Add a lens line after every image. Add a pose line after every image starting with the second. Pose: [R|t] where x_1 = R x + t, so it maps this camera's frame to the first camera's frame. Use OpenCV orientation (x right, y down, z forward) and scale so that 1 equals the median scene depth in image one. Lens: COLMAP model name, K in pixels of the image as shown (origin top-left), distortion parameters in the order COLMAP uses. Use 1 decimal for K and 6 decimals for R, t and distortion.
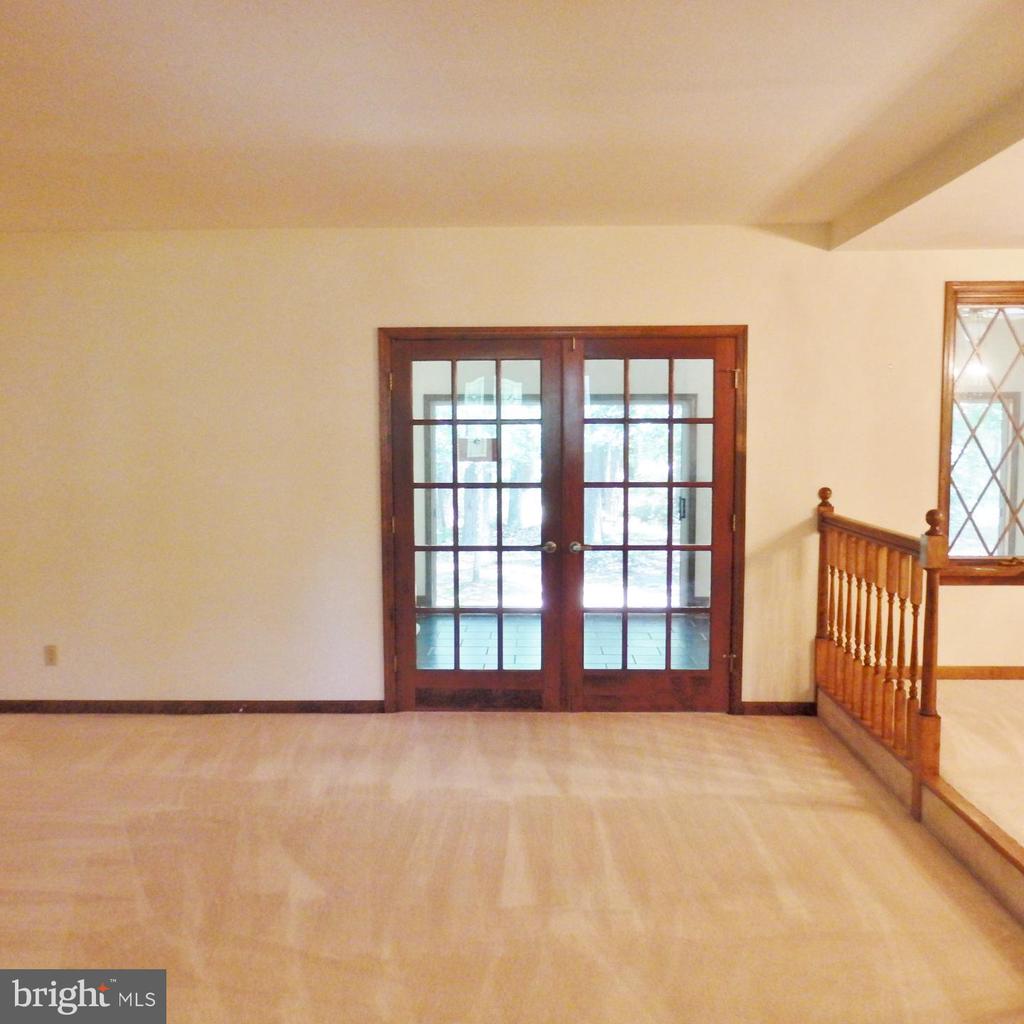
lens RADIAL K [[1029.5, 0, 512.4], [0, 1029.5, 514.2], [0, 0, 1]] dist [0.013069, 0.000000]
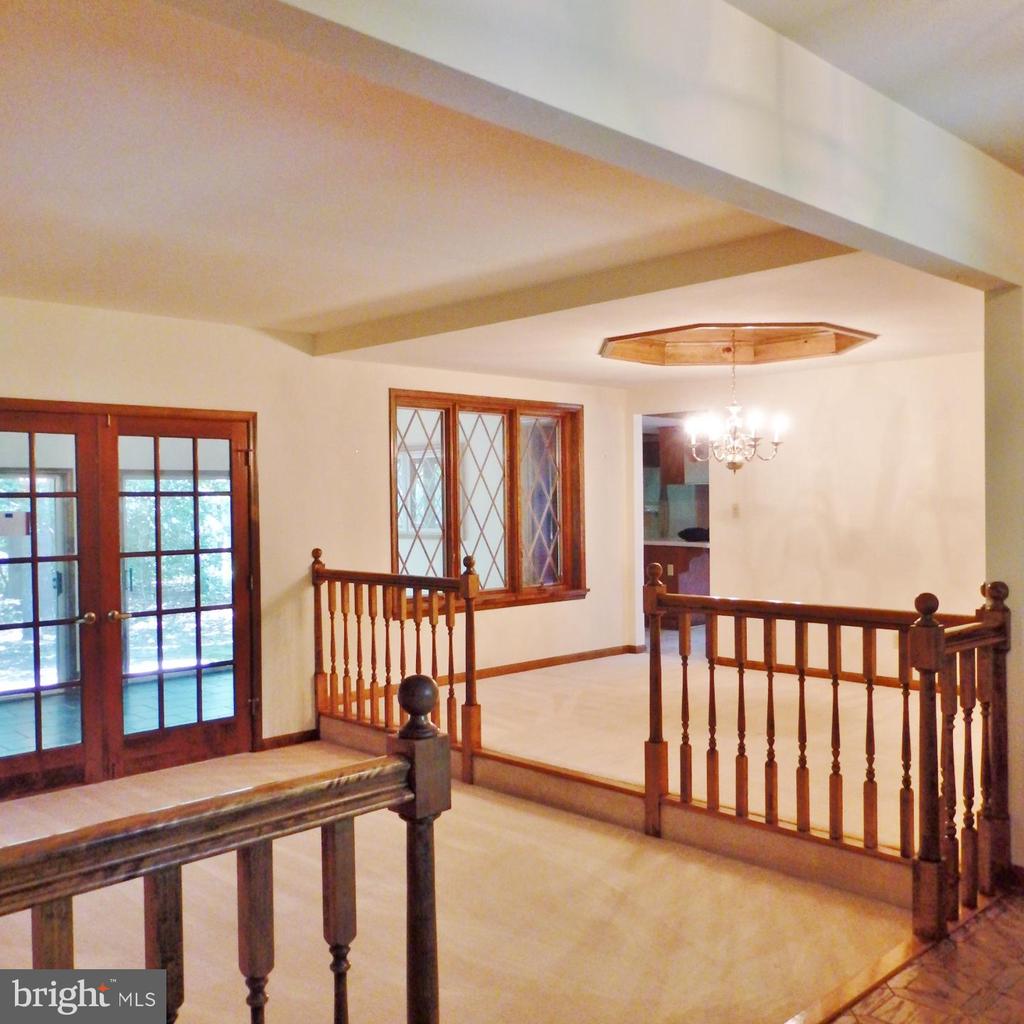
lens RADIAL K [[1029.5, 0, 510.0], [0, 1029.5, 510.6], [0, 0, 1]] dist [0.013069, 0.000000]
pose [[0.695183, -0.013574, 0.718705, -0.406571], [0.067707, 0.996613, -0.046669, 0.001768], [-0.715637, 0.081105, 0.693748, -0.006563]]
